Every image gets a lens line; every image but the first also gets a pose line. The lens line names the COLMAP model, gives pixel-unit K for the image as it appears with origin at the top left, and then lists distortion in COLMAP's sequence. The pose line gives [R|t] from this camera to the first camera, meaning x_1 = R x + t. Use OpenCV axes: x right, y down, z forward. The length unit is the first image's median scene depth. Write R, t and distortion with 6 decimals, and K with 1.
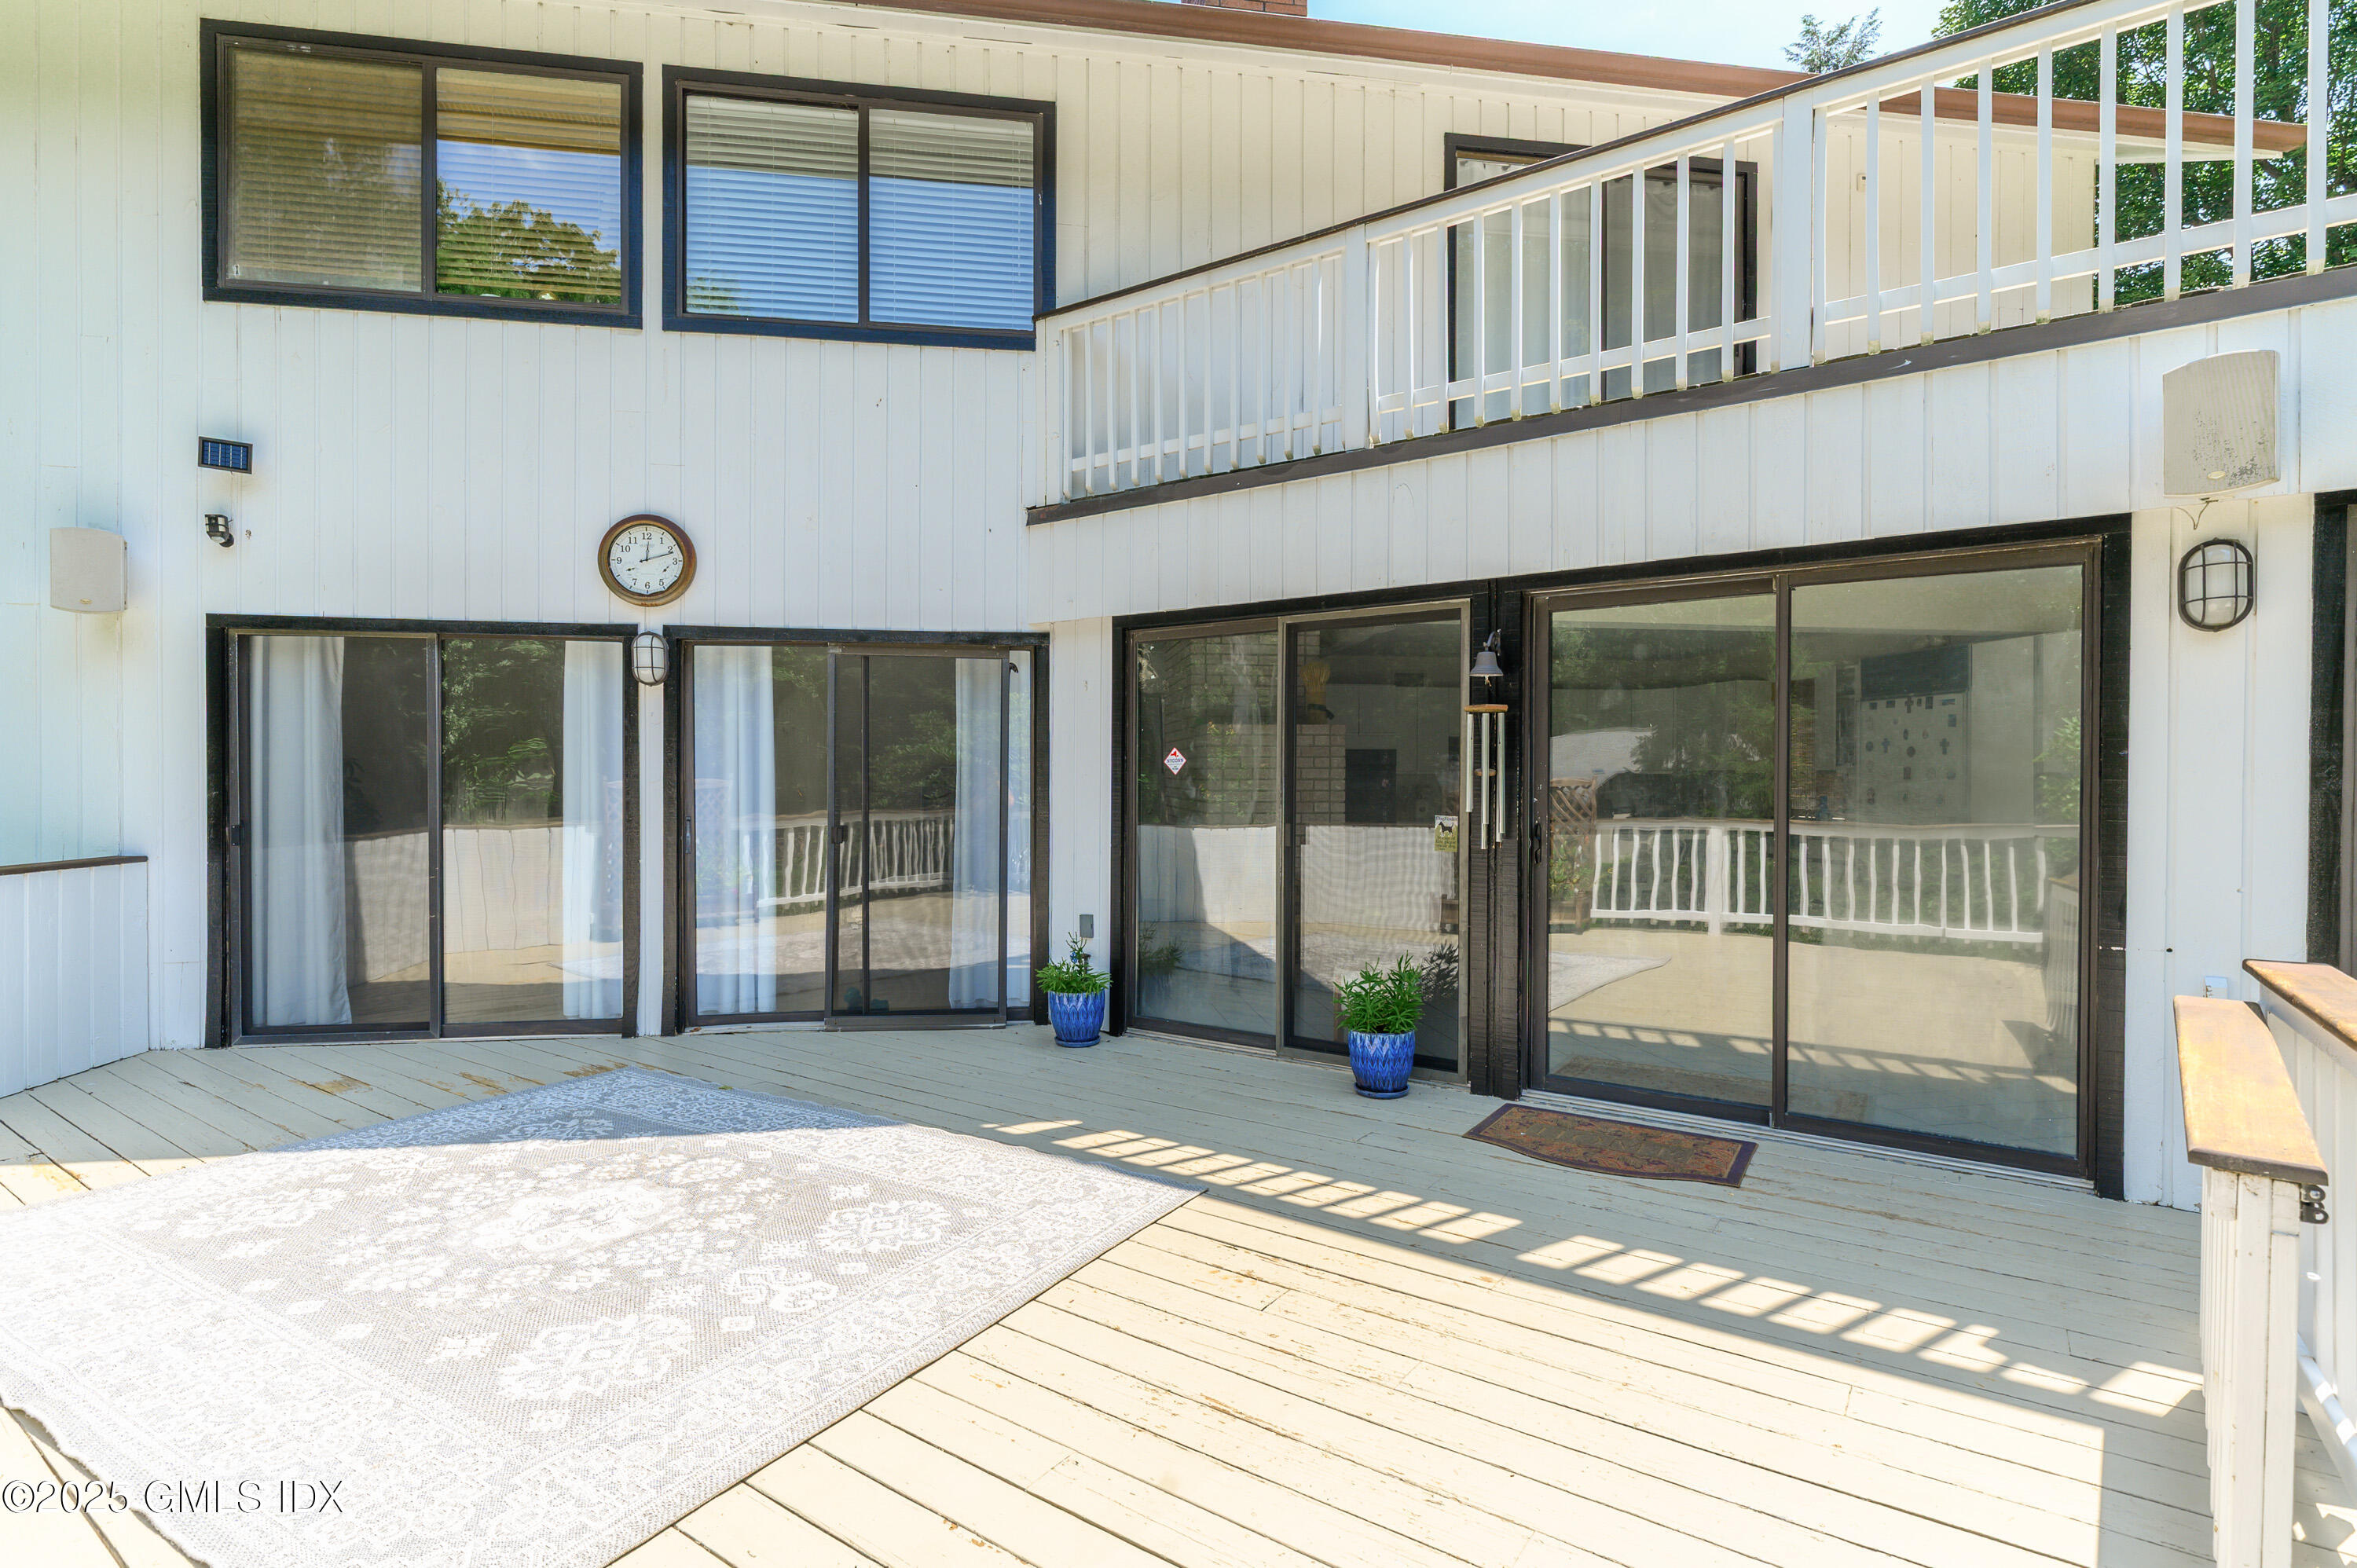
lens RADIAL K [[1198.7, 0, 1186.3], [0, 1198.7, 775.6], [0, 0, 1]] dist [0.002496, 0.001125]
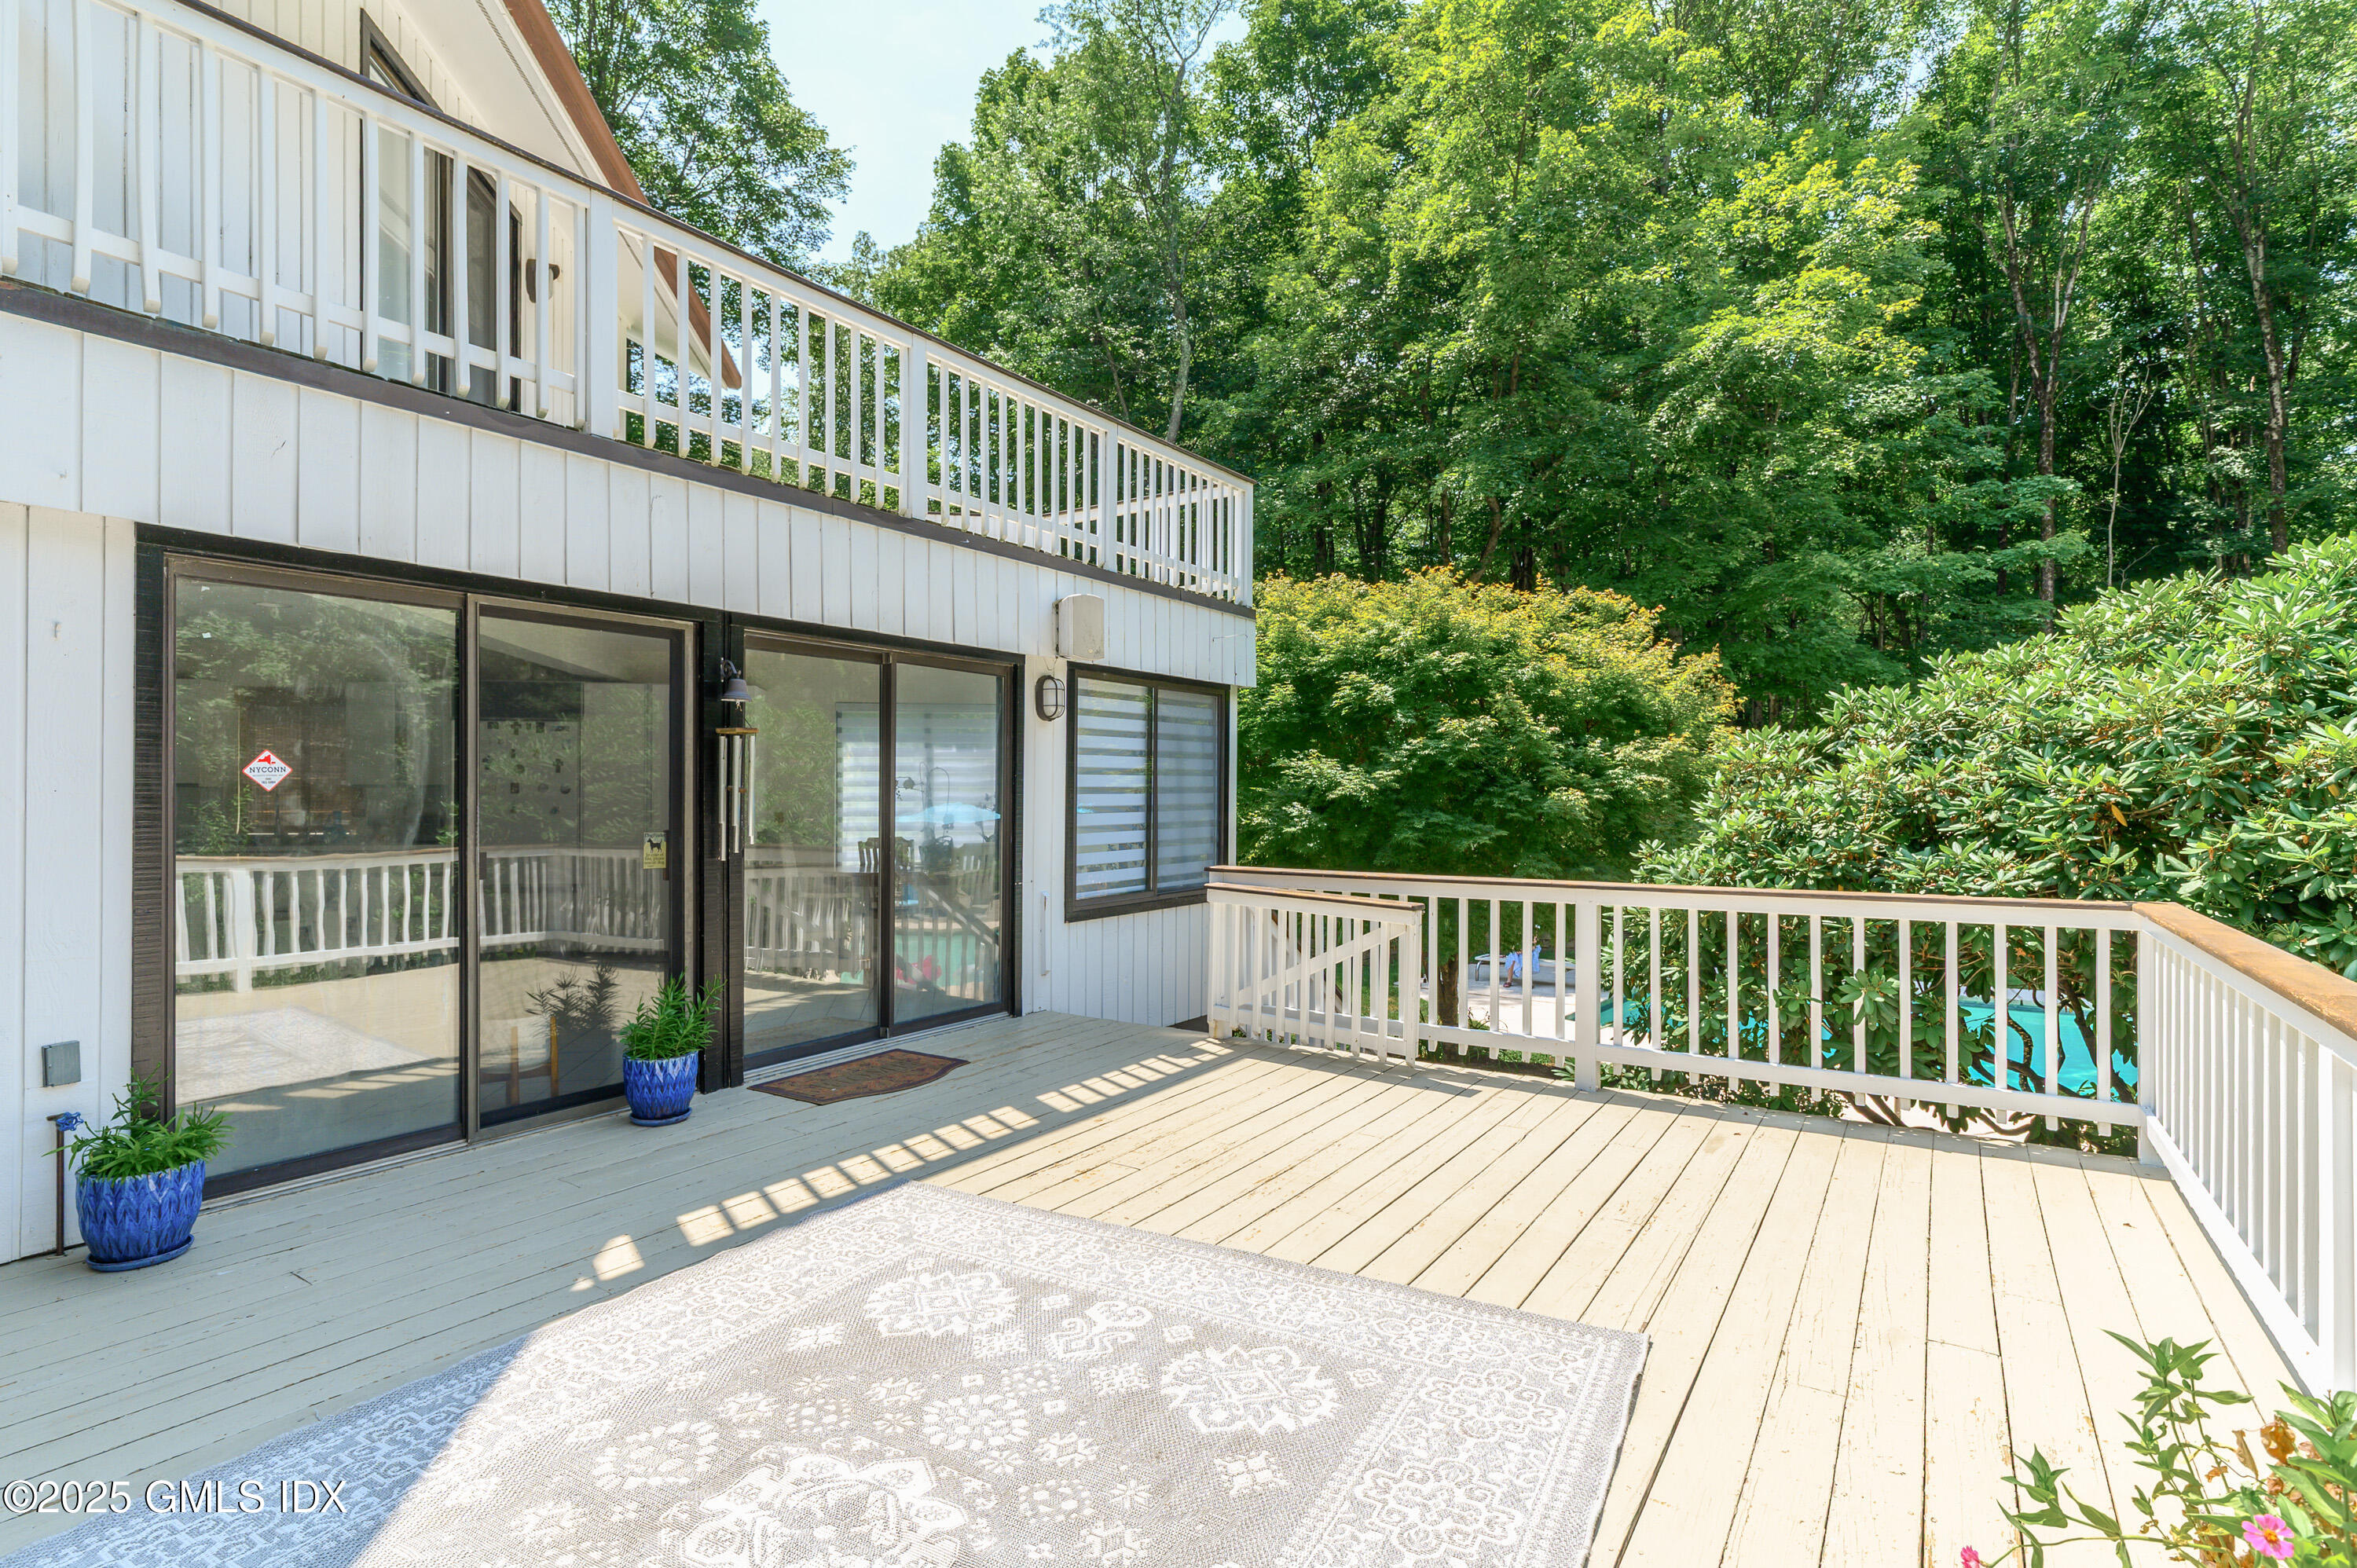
lens RADIAL K [[1167.4, 0, 1224.8], [0, 1167.4, 796.9], [0, 0, 1]] dist [0.000781, 0.000438]
pose [[-0.084529, -0.005328, 0.996407, -0.992958], [-0.002997, 0.999983, 0.005093, -0.003490], [-0.996417, -0.002556, -0.084543, 0.760922]]
